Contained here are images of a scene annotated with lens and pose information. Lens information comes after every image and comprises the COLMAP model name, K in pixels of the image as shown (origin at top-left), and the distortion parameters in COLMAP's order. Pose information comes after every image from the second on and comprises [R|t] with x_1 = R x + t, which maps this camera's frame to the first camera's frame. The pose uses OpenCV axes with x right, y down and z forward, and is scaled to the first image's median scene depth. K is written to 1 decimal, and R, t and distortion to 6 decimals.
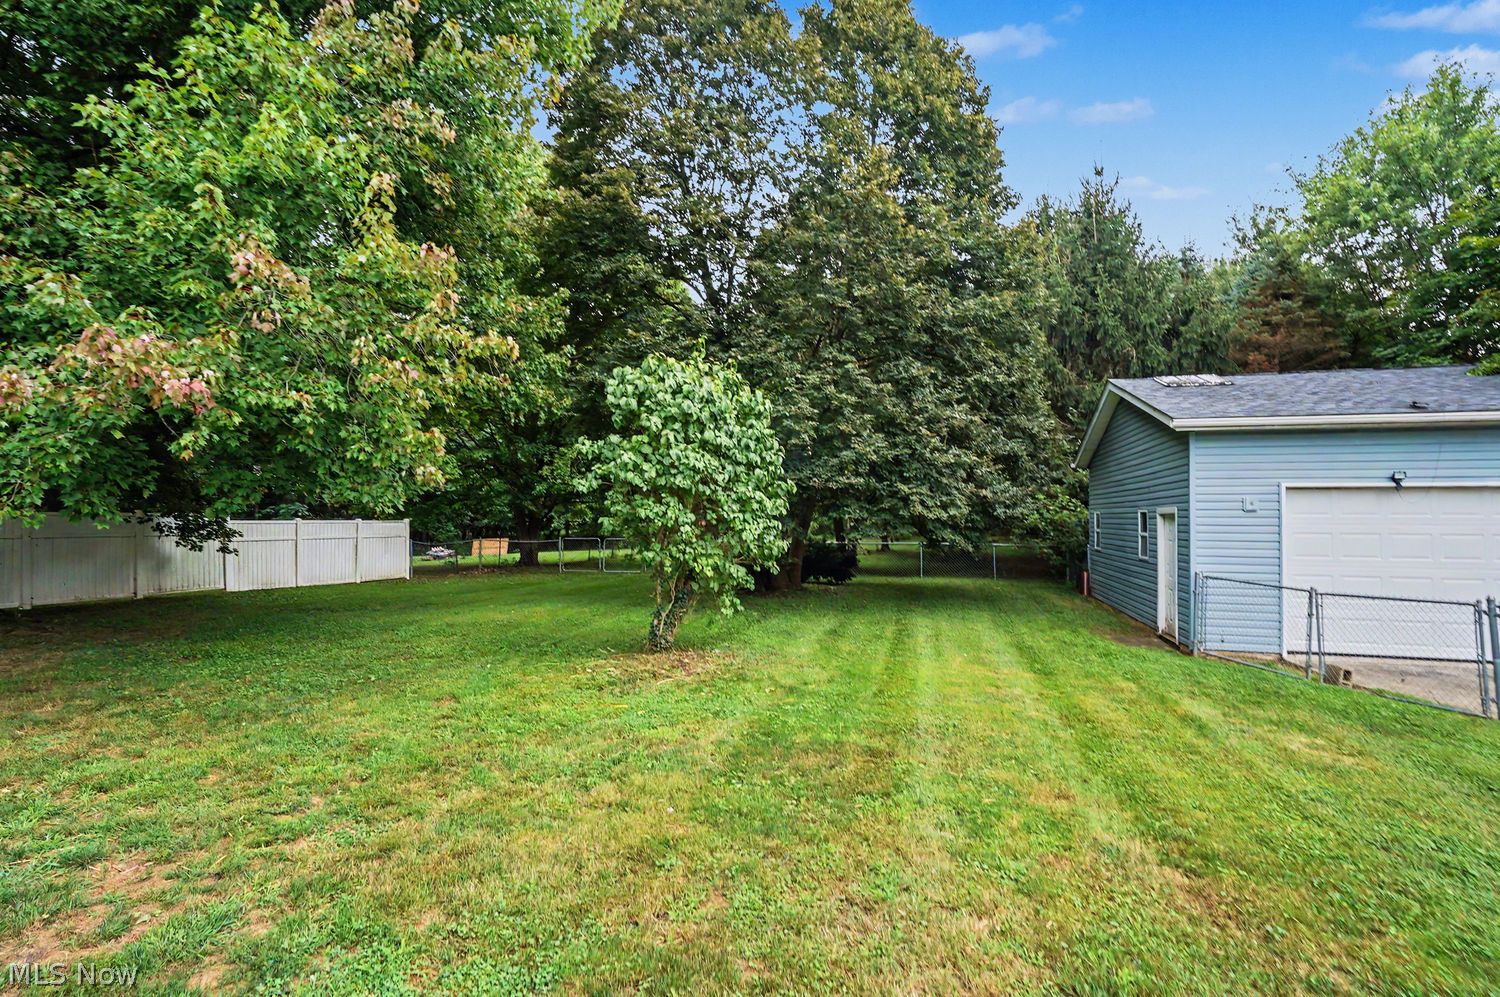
lens RADIAL K [[690.7, 0, 746.0], [0, 690.7, 506.3], [0, 0, 1]] dist [-0.005471, 0.001099]
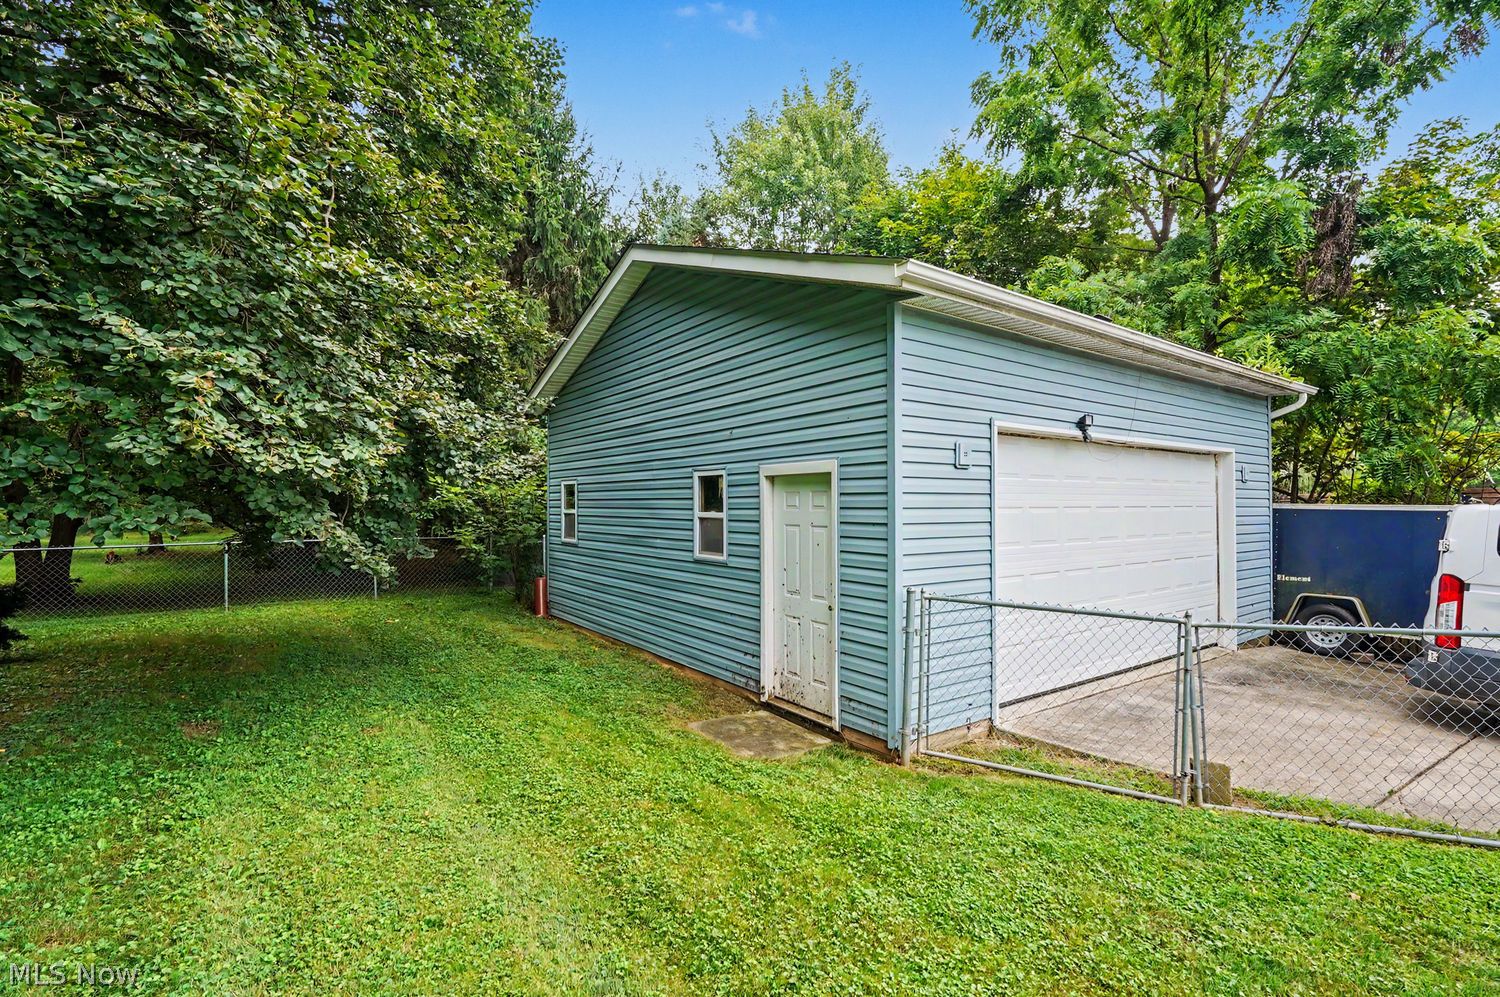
lens RADIAL K [[690.7, 0, 742.7], [0, 690.7, 501.2], [0, 0, 1]] dist [-0.005471, 0.001099]
pose [[0.627600, -0.000750, 0.778535, 0.172825], [-0.009813, 0.999912, 0.008874, 0.025711], [-0.778474, -0.013209, 0.627538, 0.681743]]
